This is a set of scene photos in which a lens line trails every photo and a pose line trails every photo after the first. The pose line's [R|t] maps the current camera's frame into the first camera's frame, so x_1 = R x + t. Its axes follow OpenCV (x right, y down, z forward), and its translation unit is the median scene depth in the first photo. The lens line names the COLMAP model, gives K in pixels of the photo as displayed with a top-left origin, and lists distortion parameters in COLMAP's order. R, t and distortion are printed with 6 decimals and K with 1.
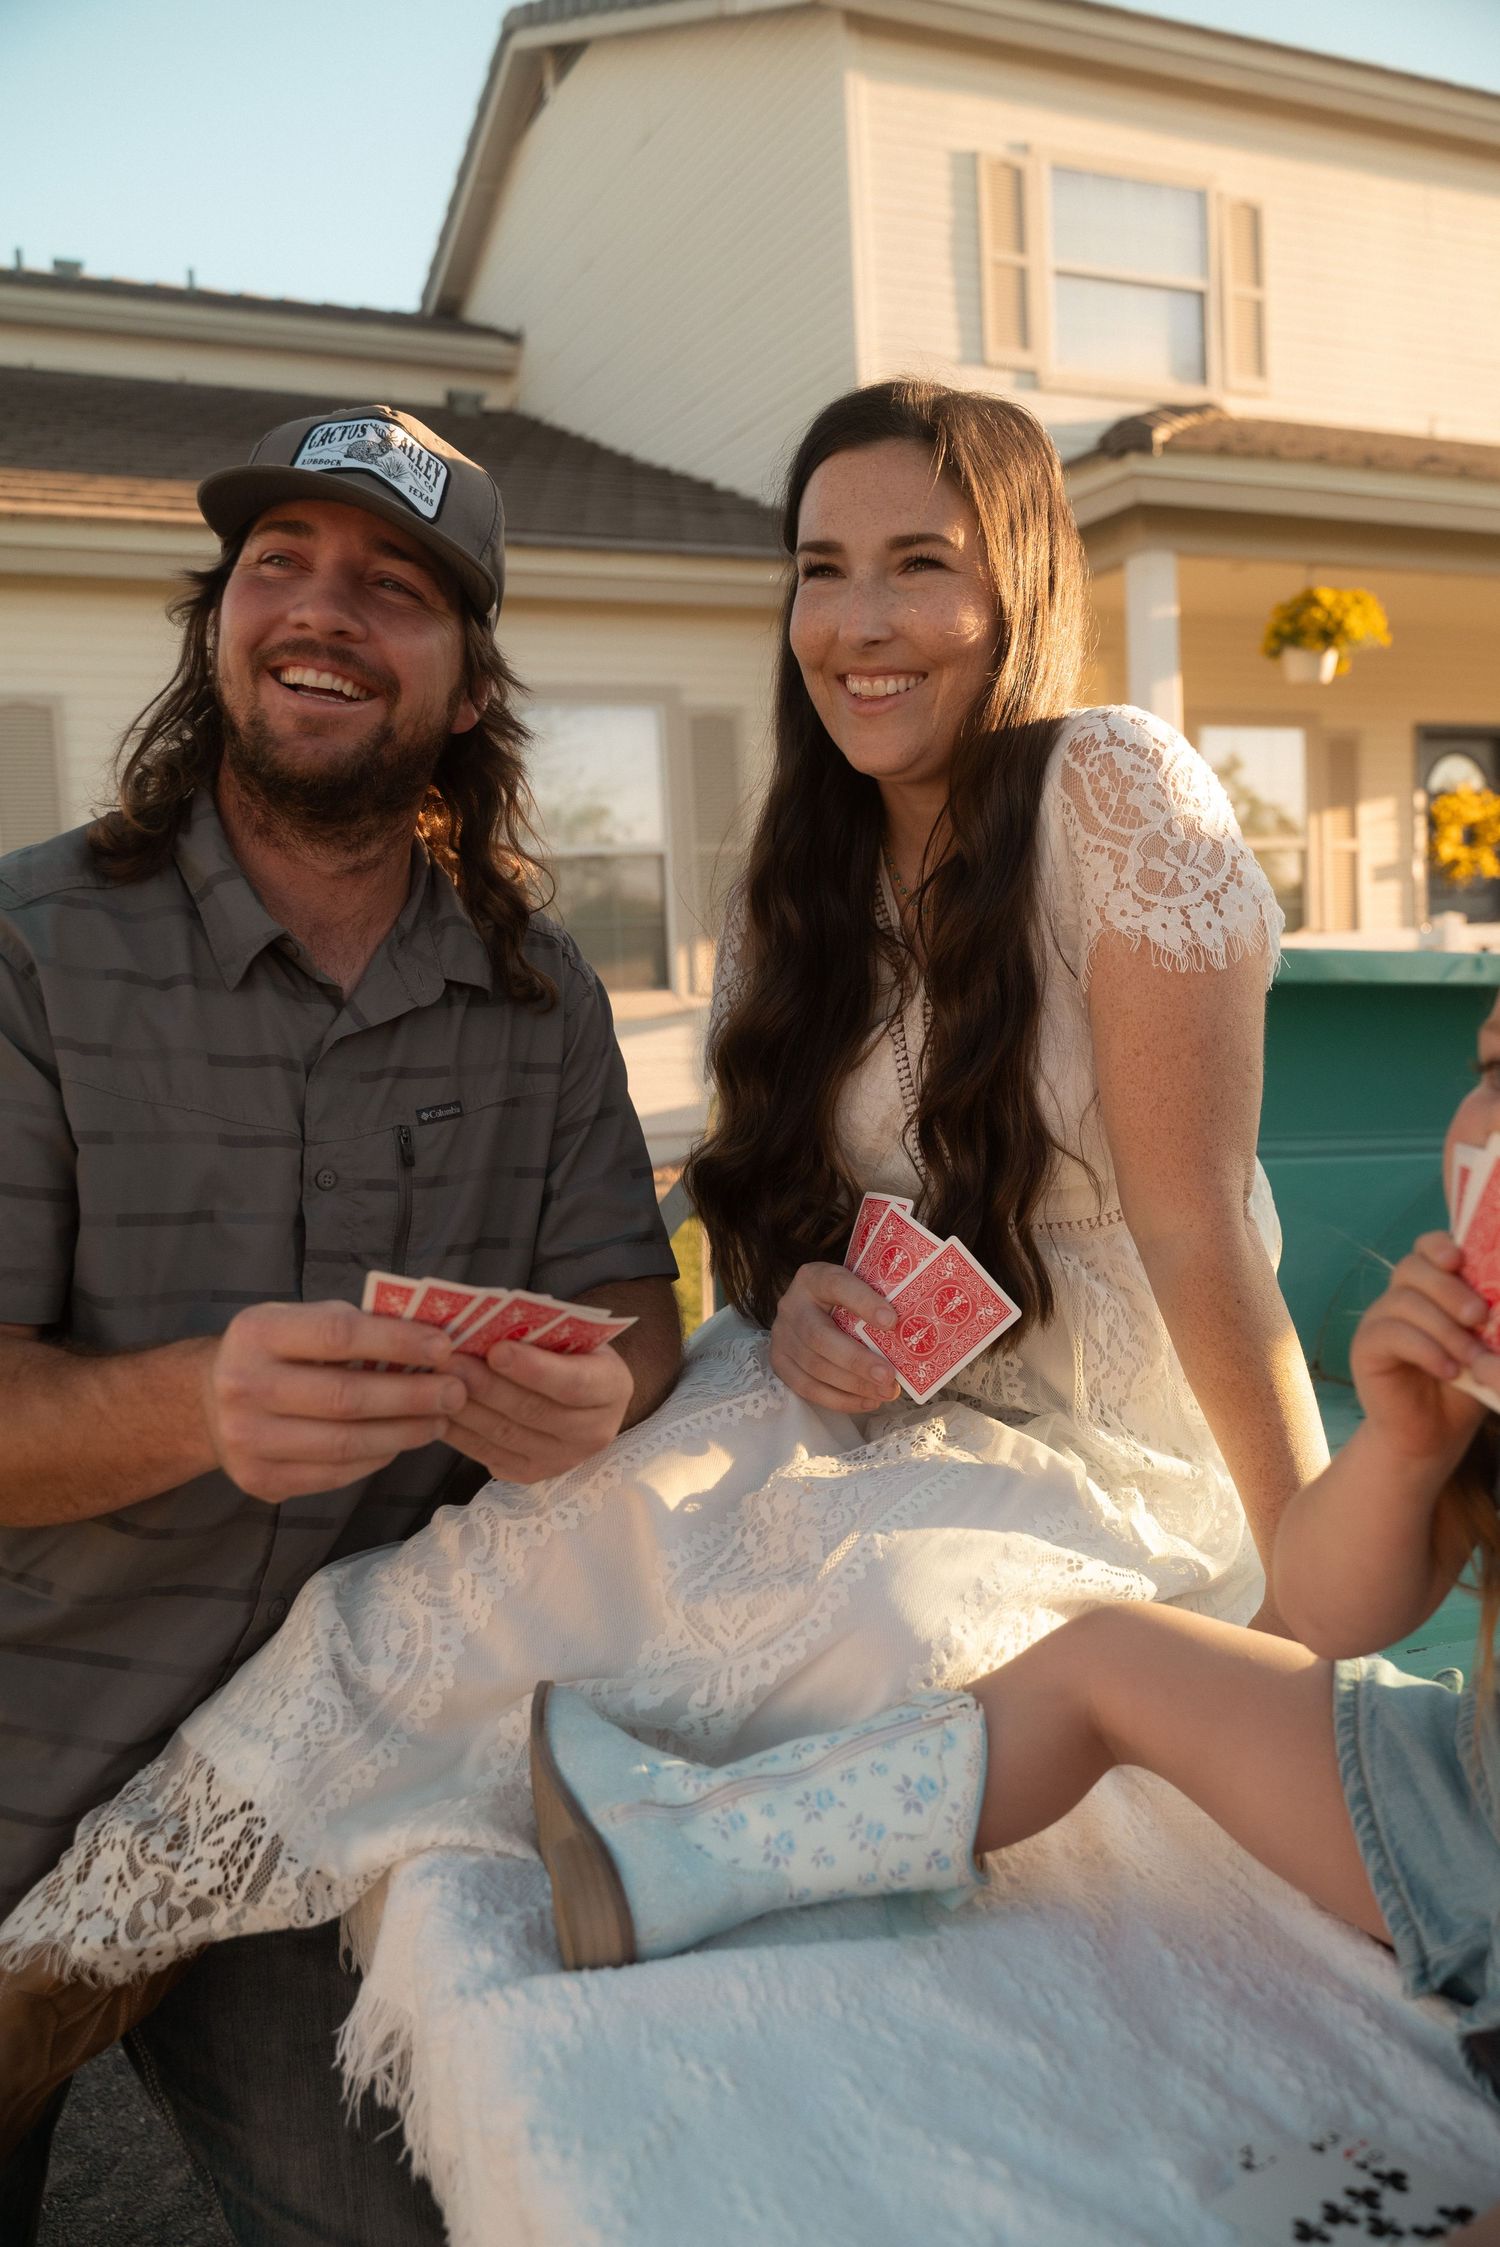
lens RADIAL K [[1853.3, 0, 726.4], [0, 1853.3, 1141.9], [0, 0, 1]] dist [-0.023221, 0.014043]
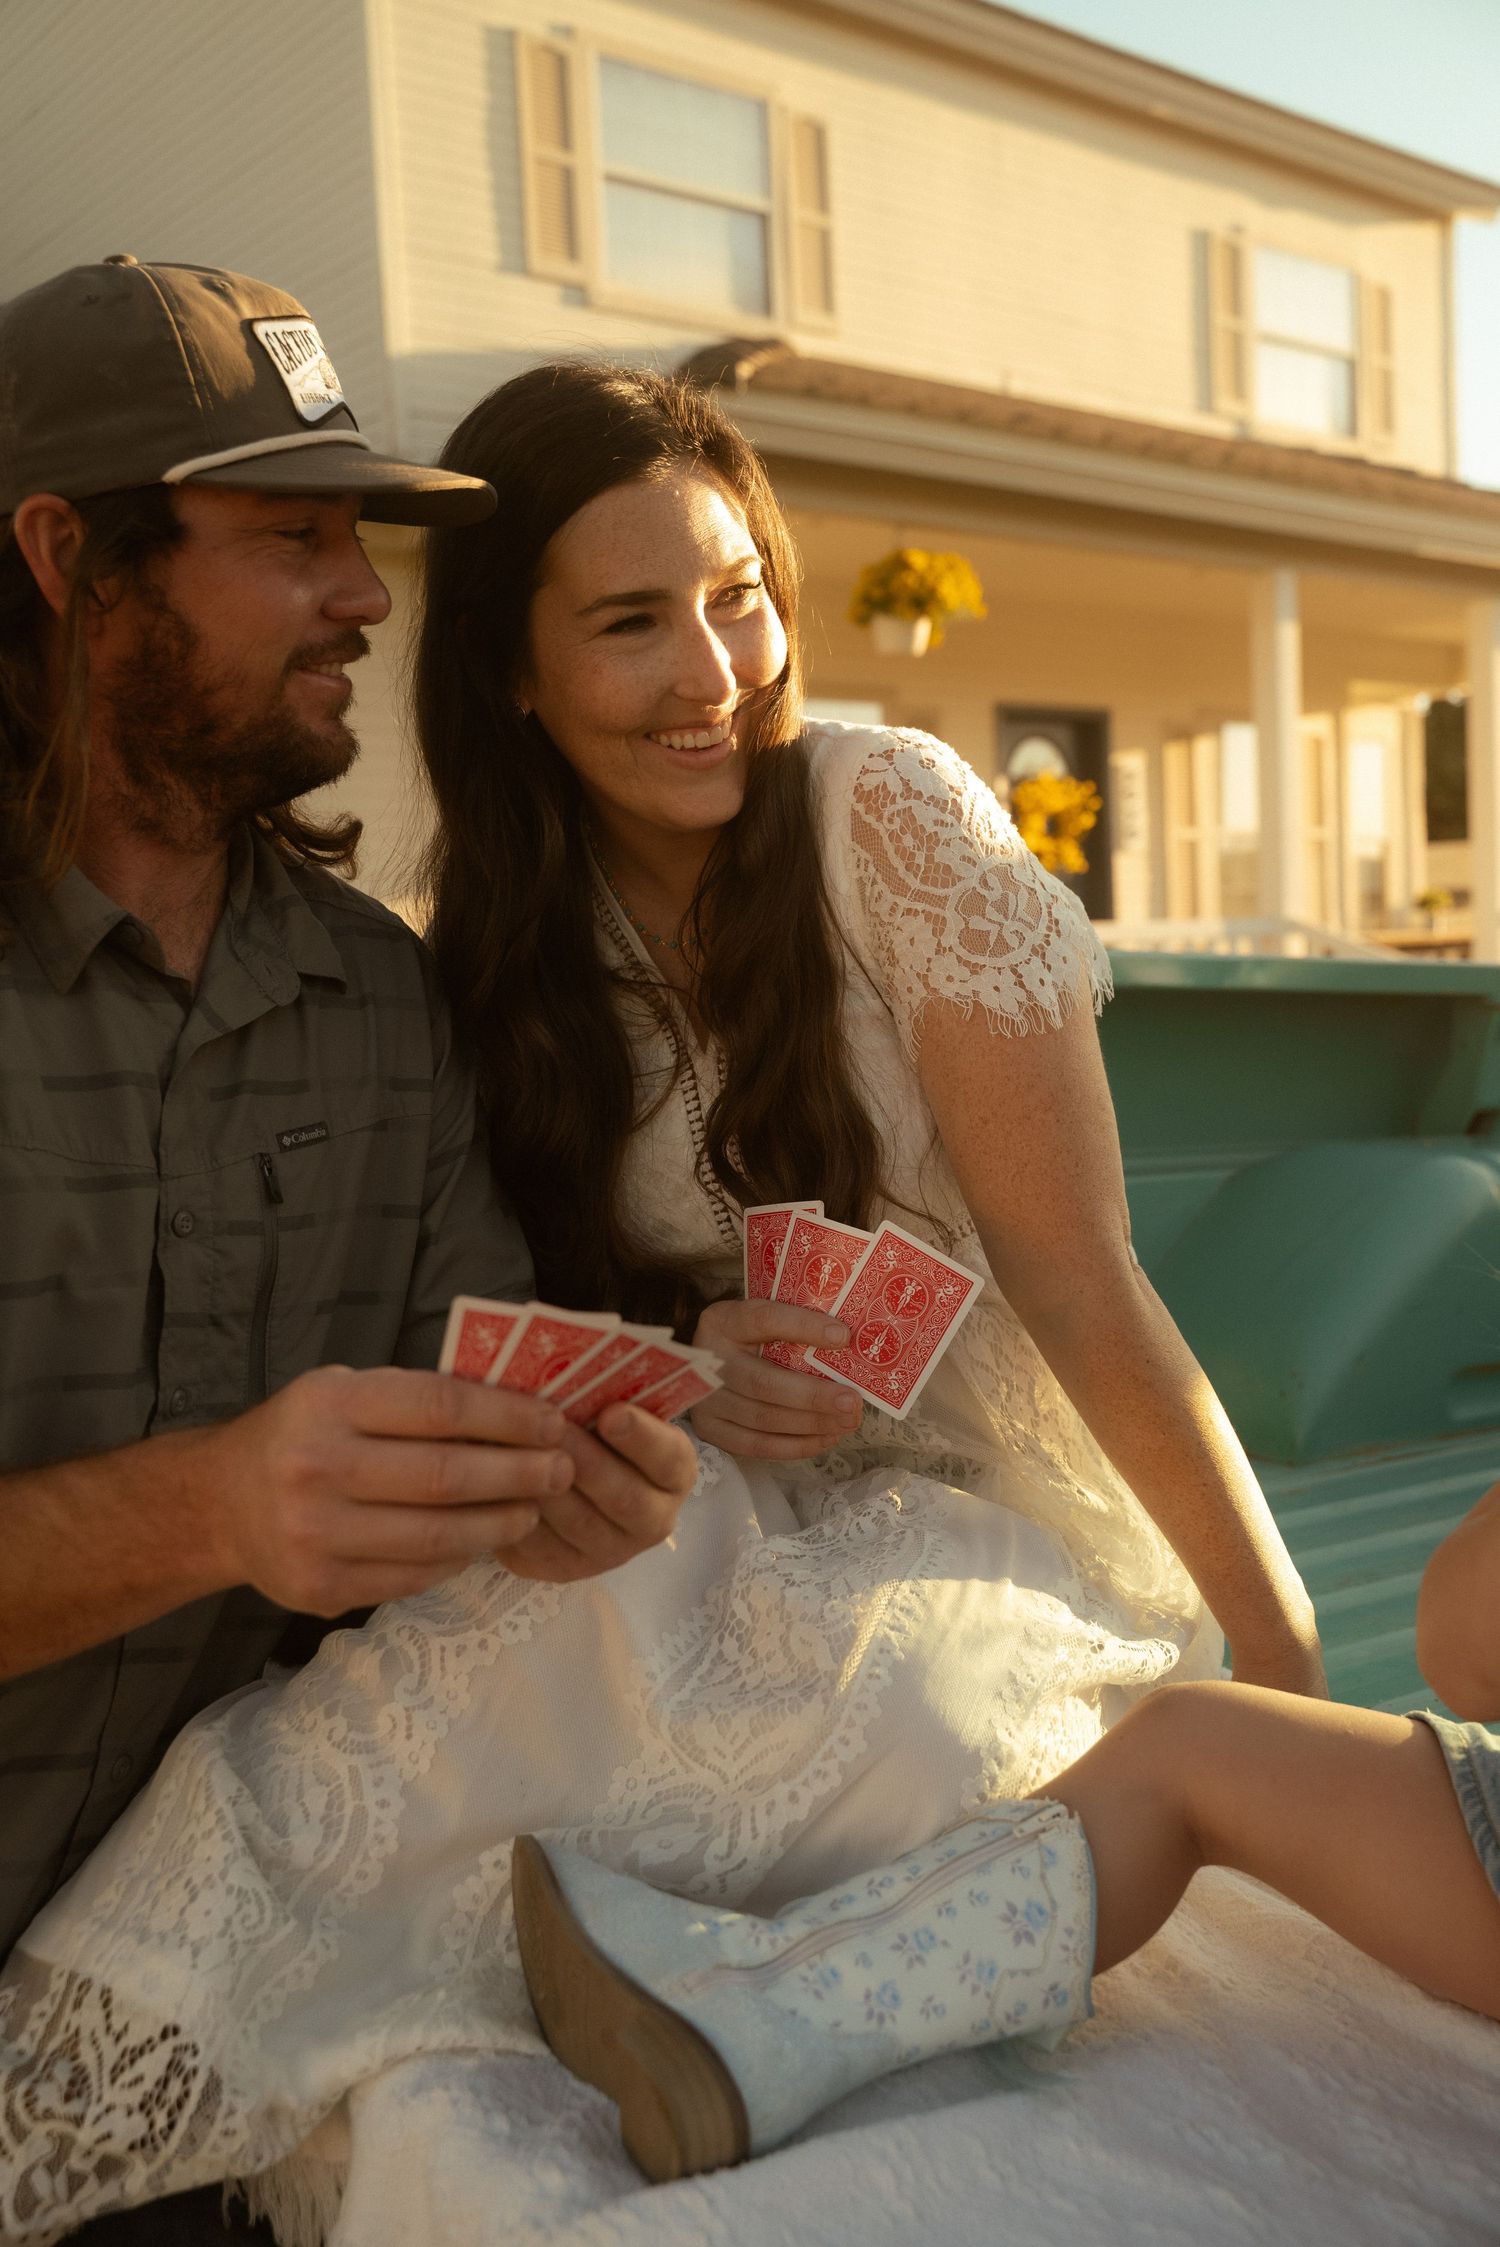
lens RADIAL K [[2152.1, 0, 751.4], [0, 2152.1, 1127.8], [0, 0, 1]] dist [-0.017677, 0.000000]
pose [[0.965724, -0.013110, 0.259240, -0.243309], [0.017838, 0.999715, -0.015892, -0.007133], [-0.258958, 0.019972, 0.965682, 0.041339]]
